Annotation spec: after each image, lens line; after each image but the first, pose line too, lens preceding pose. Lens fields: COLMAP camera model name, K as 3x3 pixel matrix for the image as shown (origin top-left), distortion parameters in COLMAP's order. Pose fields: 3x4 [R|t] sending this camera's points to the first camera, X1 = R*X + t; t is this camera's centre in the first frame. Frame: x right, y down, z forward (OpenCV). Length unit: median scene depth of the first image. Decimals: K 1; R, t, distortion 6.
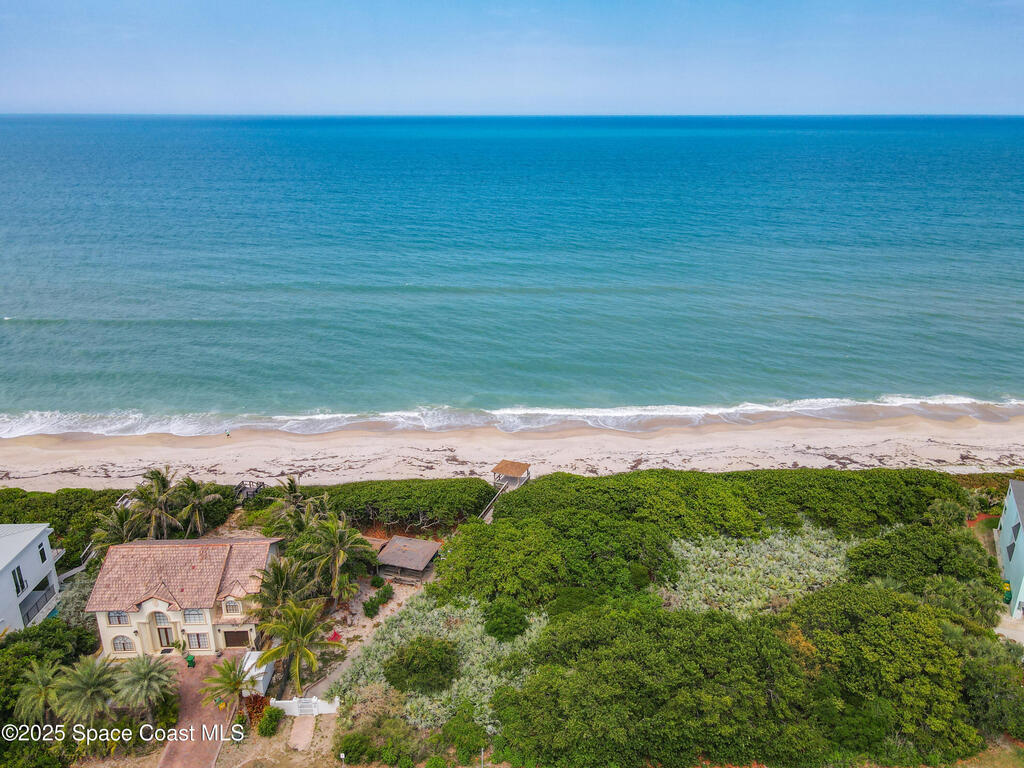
lens RADIAL K [[755.9, 0, 512.6], [0, 755.9, 382.9], [0, 0, 1]] dist [0.005487, 0.002080]
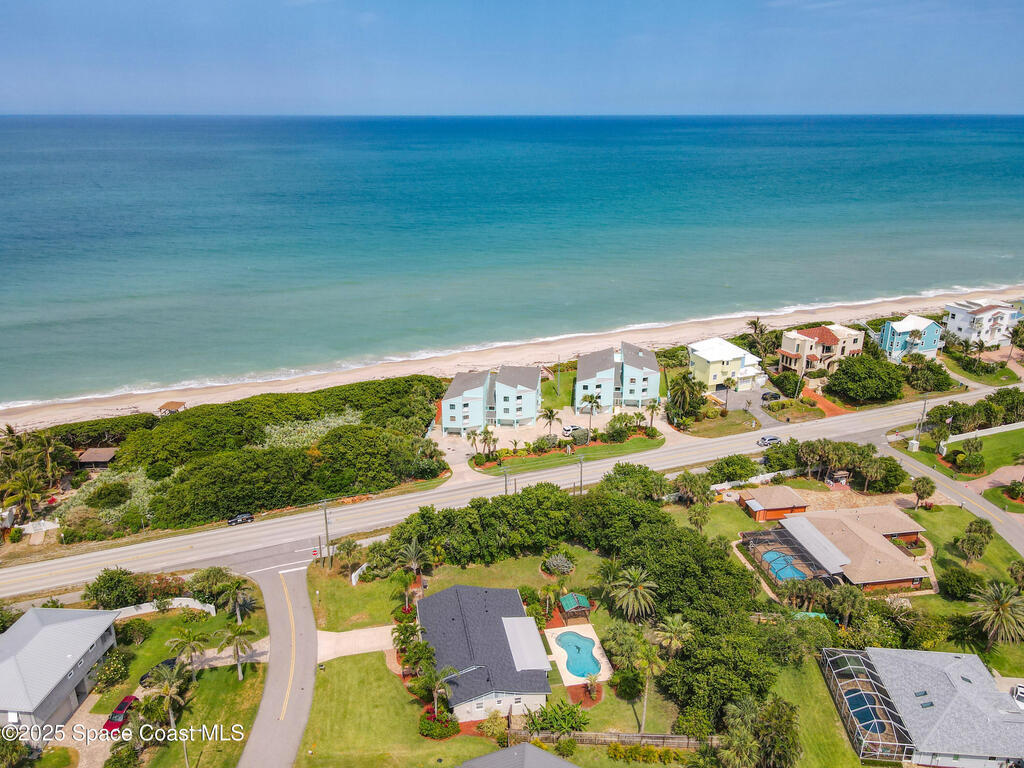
lens RADIAL K [[755.9, 0, 508.4], [0, 755.9, 386.1], [0, 0, 1]] dist [0.005487, 0.002080]
pose [[0.940895, -0.110857, 0.320043, 0.209407], [0.110007, 0.993713, 0.020792, 0.158676], [-0.320336, 0.015644, 0.947175, -0.933549]]
